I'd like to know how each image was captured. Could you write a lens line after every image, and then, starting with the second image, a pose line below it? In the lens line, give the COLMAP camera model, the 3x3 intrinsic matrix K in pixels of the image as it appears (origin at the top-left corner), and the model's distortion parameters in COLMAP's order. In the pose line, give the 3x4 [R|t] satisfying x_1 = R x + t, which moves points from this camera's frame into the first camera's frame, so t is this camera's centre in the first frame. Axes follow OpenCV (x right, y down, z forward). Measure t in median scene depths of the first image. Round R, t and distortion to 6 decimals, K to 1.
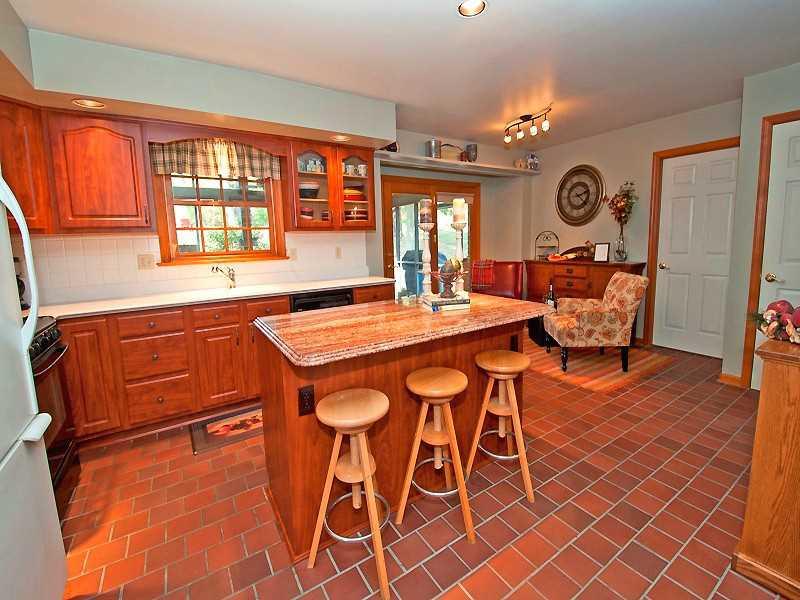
lens RADIAL K [[351.6, 0, 406.7], [0, 351.6, 297.9], [0, 0, 1]] dist [-0.015498, -0.000995]
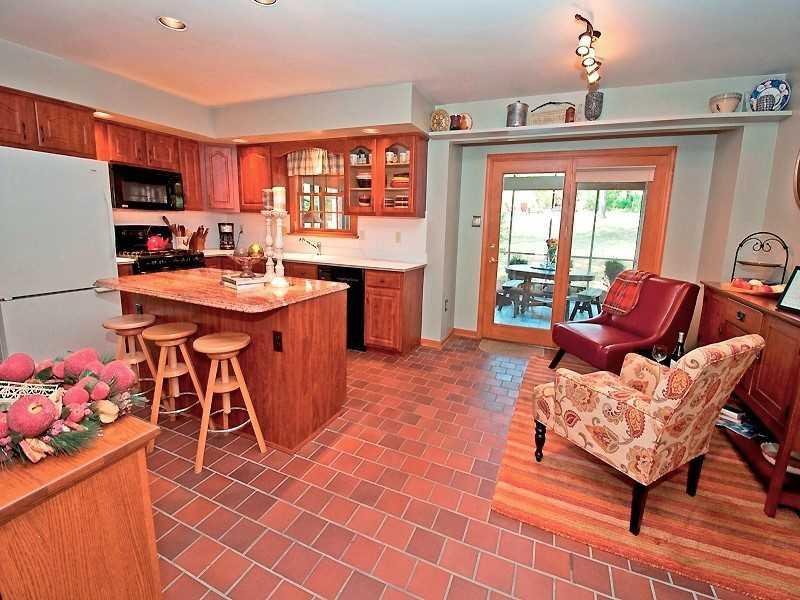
lens RADIAL K [[351.6, 0, 406.4], [0, 351.6, 294.1], [0, 0, 1]] dist [-0.015498, -0.000995]
pose [[0.550504, 0.209840, -0.808030, 0.788957], [-0.181740, 0.974804, 0.129333, -0.113171], [0.814811, 0.075653, 0.574770, 0.463224]]
